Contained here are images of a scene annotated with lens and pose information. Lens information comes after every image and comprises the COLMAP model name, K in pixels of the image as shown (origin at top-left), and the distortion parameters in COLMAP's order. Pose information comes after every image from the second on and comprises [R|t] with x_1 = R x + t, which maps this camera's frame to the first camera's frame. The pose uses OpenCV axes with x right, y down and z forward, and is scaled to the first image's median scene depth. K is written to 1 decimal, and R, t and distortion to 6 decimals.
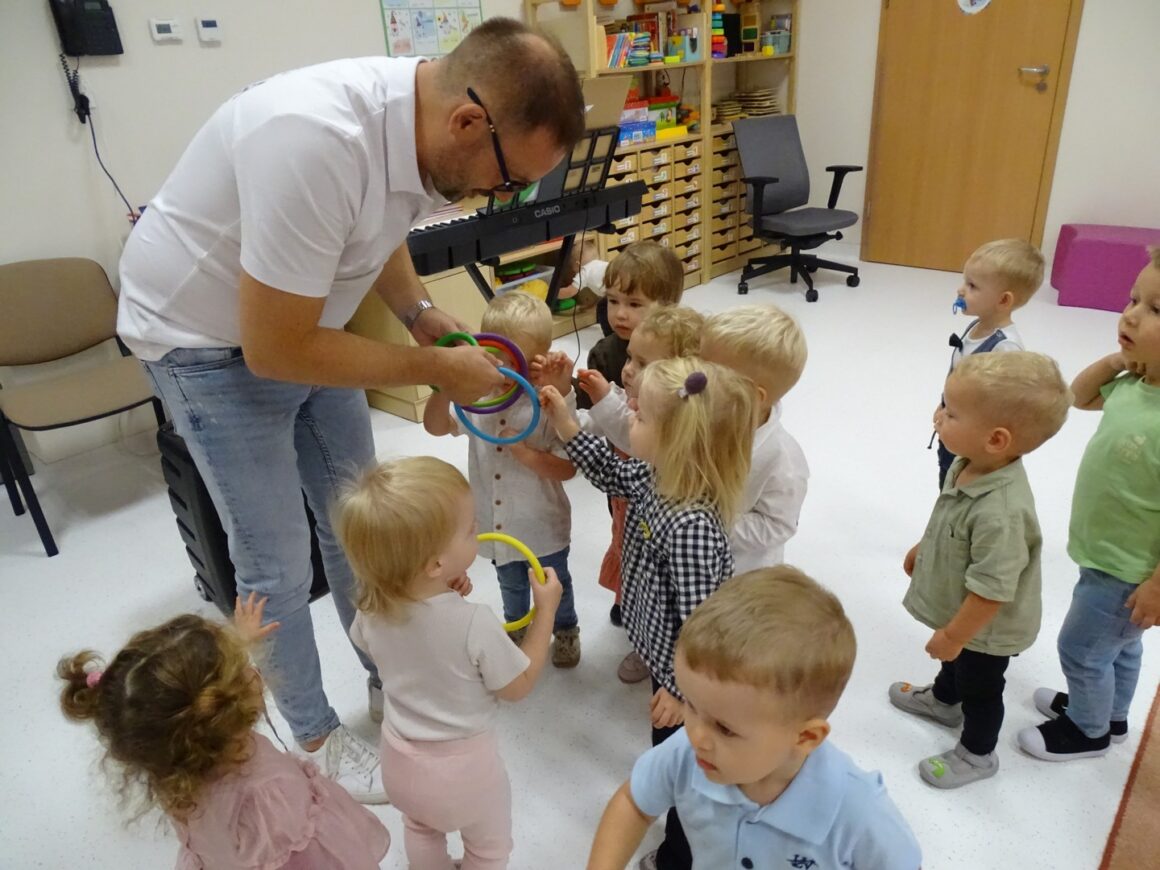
lens RADIAL K [[825.2, 0, 584.1], [0, 825.2, 438.9], [0, 0, 1]] dist [0.005078, -0.012505]
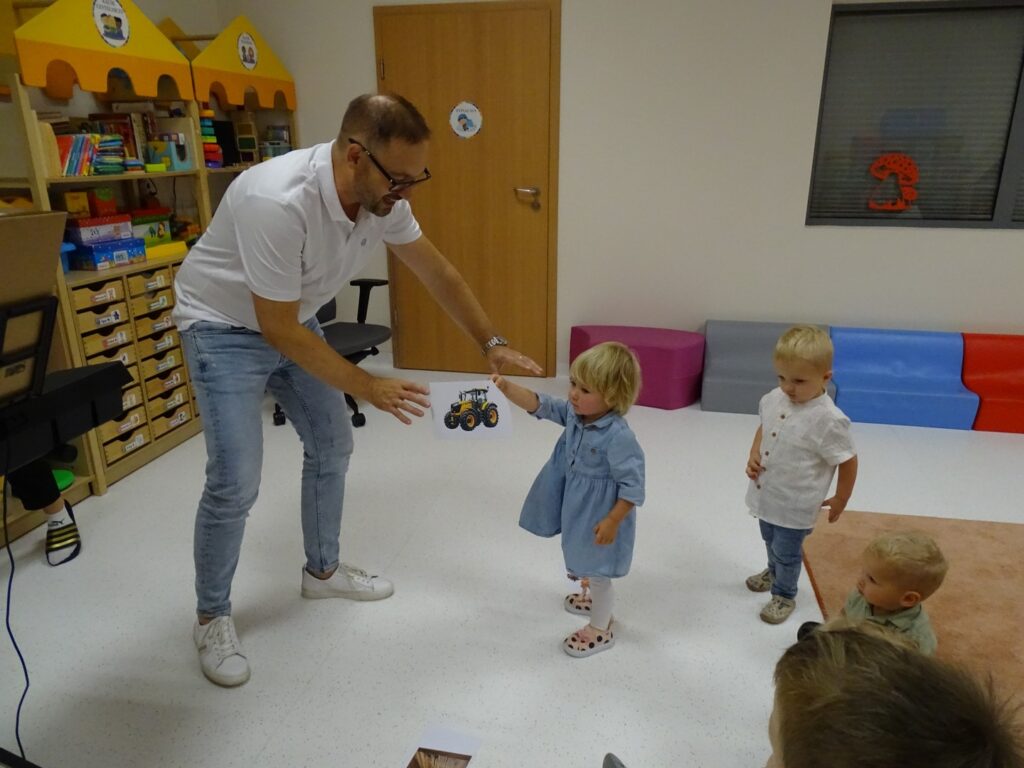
lens RADIAL K [[728.4, 0, 514.4], [0, 728.4, 388.7], [0, 0, 1]] dist [0.005078, -0.012505]
pose [[0.863060, -0.106940, 0.493651, 0.030447], [0.171028, 0.981471, -0.086395, -0.109586], [-0.475265, 0.158993, 0.865358, 0.215842]]
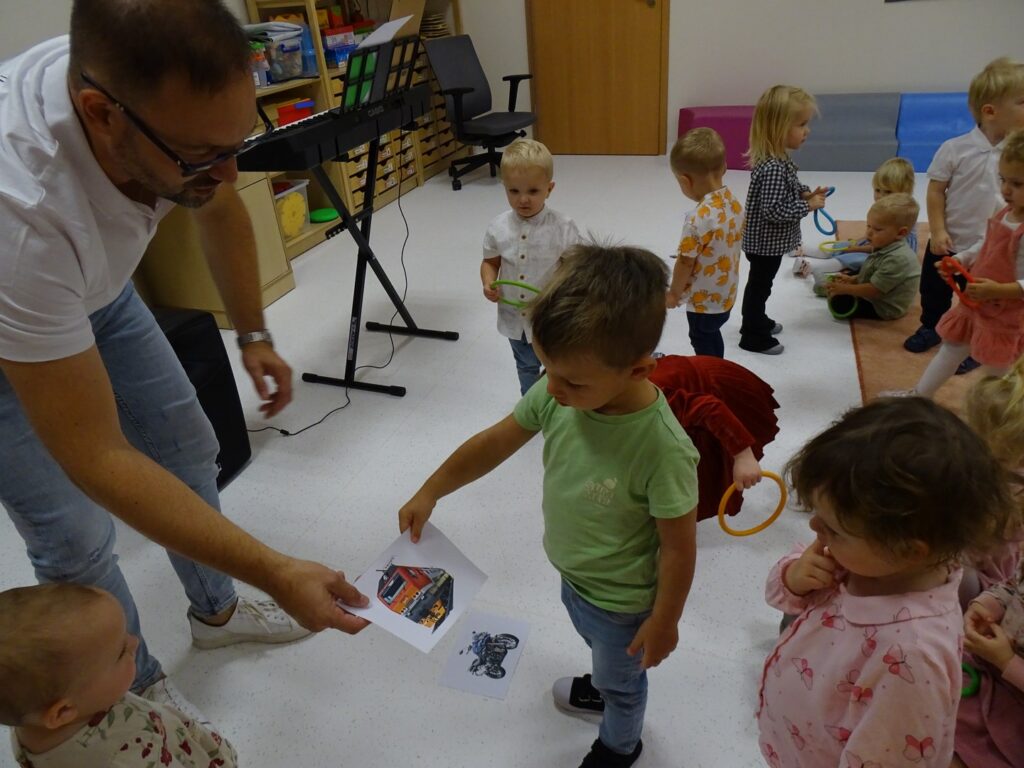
lens RADIAL K [[728.4, 0, 516.0], [0, 728.4, 387.0], [0, 0, 1]] dist [0.005078, -0.012505]
pose [[0.924234, -0.200729, 0.324806, -0.135541], [0.181346, 0.979363, 0.089224, 0.025898], [-0.336013, -0.023561, 0.941563, -0.026114]]
